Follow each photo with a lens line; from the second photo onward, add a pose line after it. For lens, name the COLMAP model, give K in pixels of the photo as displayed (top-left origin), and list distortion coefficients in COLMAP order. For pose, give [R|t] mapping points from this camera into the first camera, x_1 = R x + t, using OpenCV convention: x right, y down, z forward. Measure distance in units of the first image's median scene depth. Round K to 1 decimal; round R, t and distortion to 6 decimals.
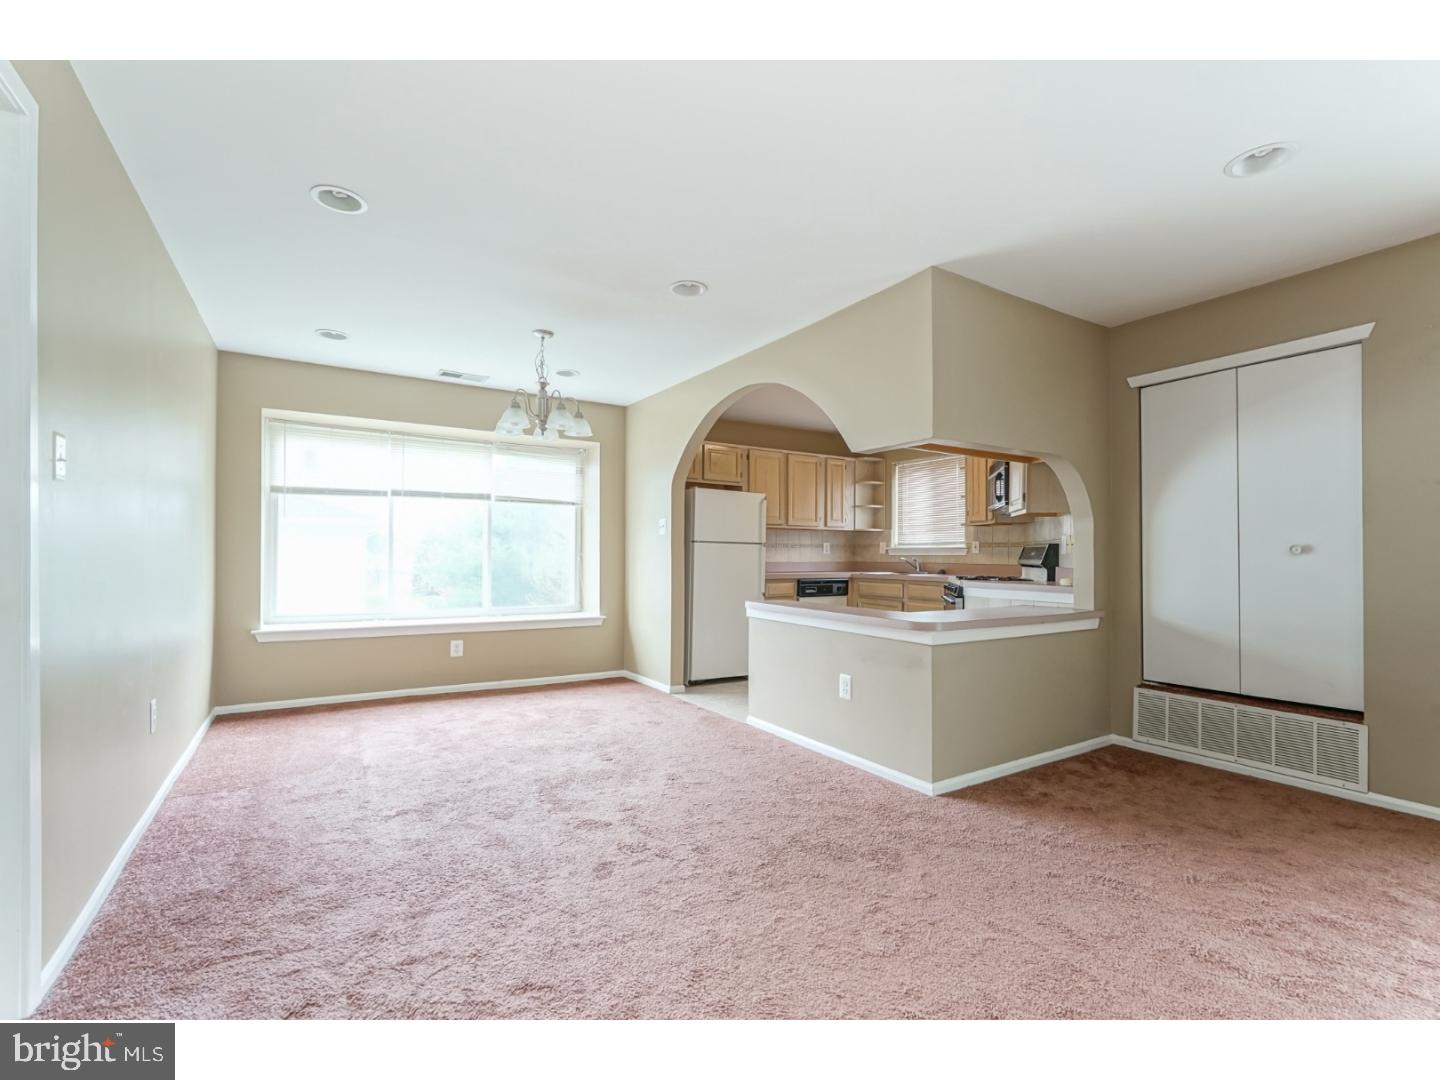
lens RADIAL K [[649.7, 0, 717.9], [0, 649.7, 552.9], [0, 0, 1]] dist [-0.002193, 0.000880]
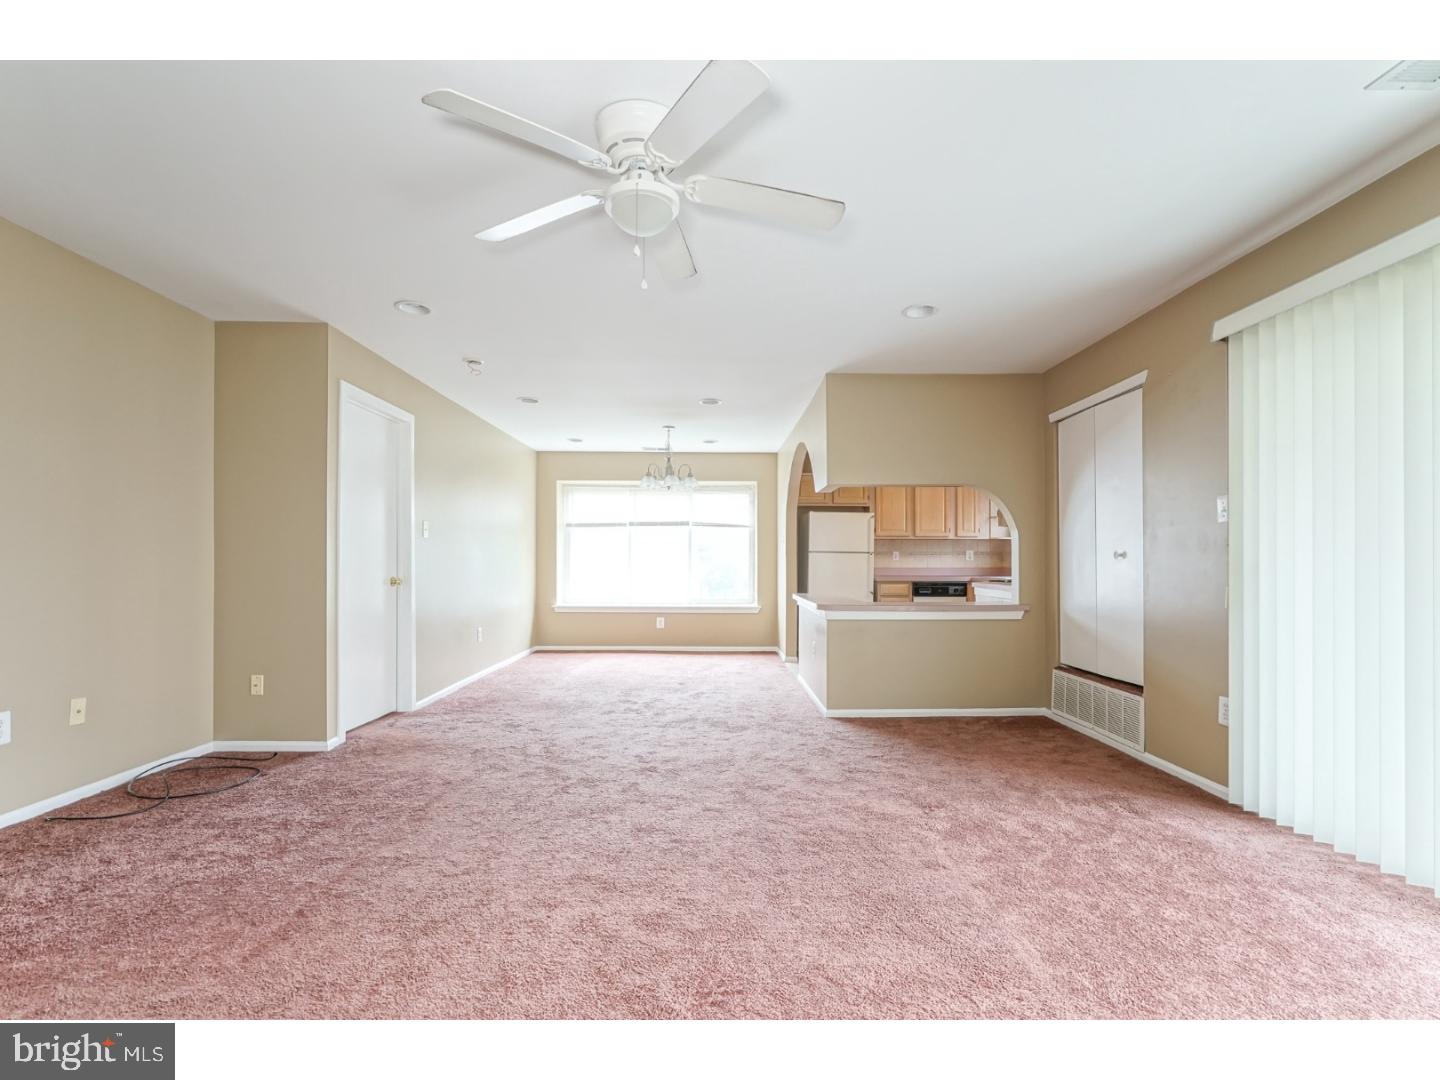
lens RADIAL K [[655.9, 0, 719.8], [0, 655.9, 556.0], [0, 0, 1]] dist [0.000095, 0.000146]
pose [[0.854143, -0.009643, -0.519949, 0.573965], [0.005959, 0.999944, -0.008757, 0.002215], [0.520004, 0.004381, 0.854152, -0.286047]]
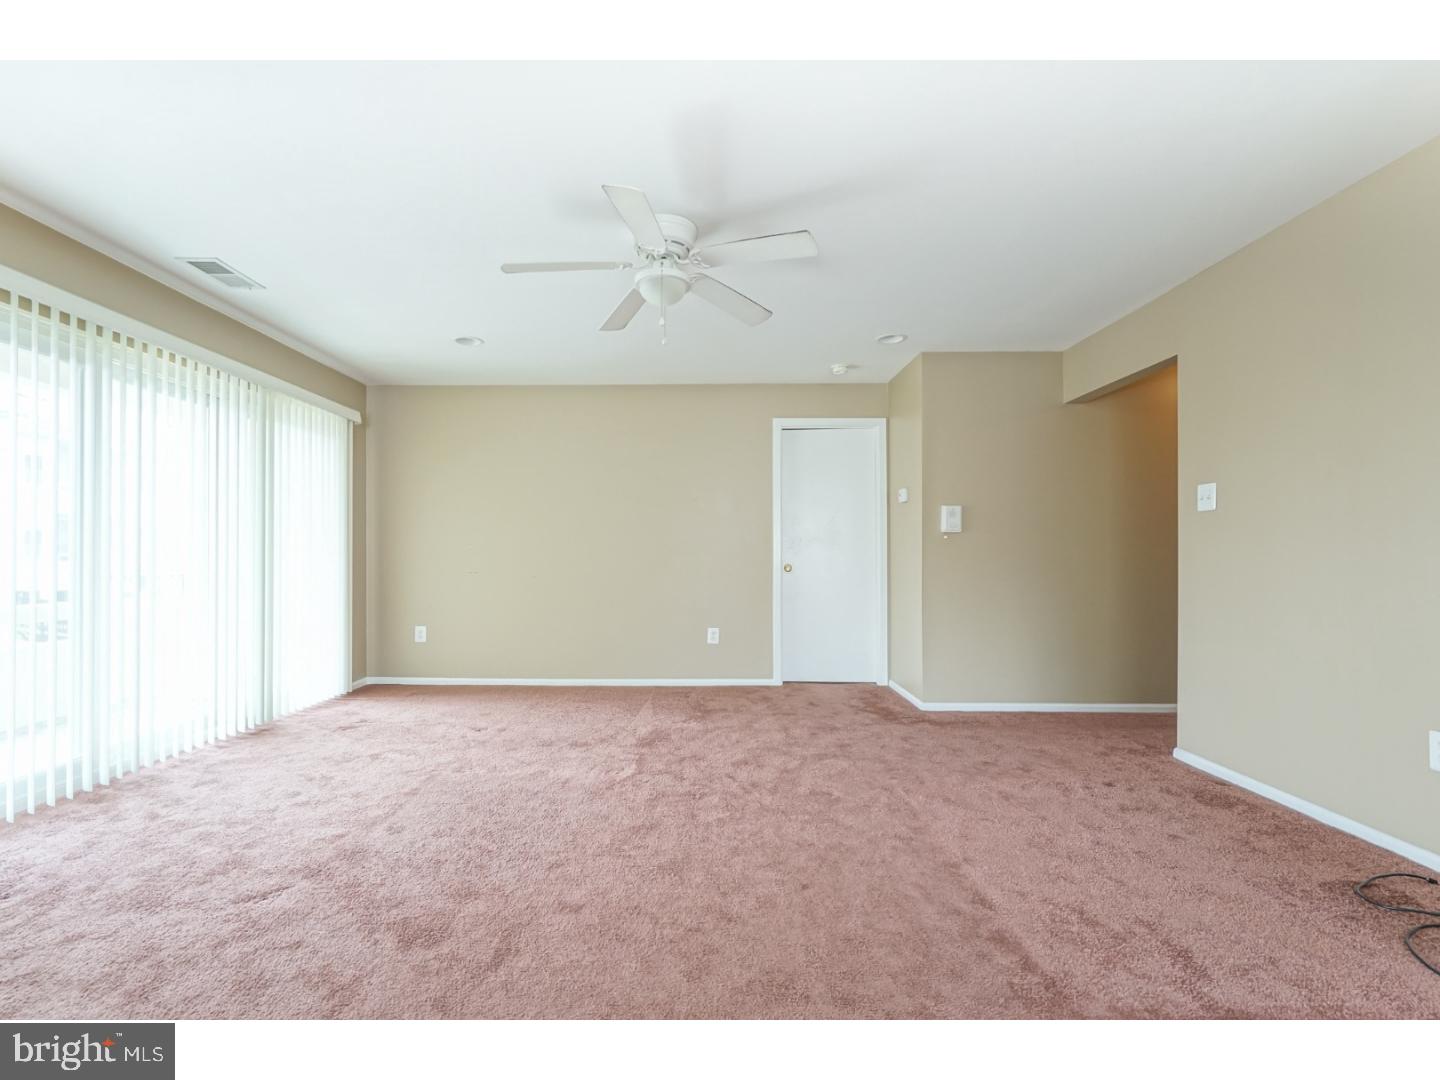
lens RADIAL K [[667.8, 0, 701.7], [0, 667.8, 551.0], [0, 0, 1]] dist [-0.000757, 0.000323]
pose [[-0.842099, -0.002786, 0.539316, -0.040345], [-0.007870, 0.999944, -0.007123, 0.005549], [-0.539266, -0.010243, -0.842073, 0.532579]]
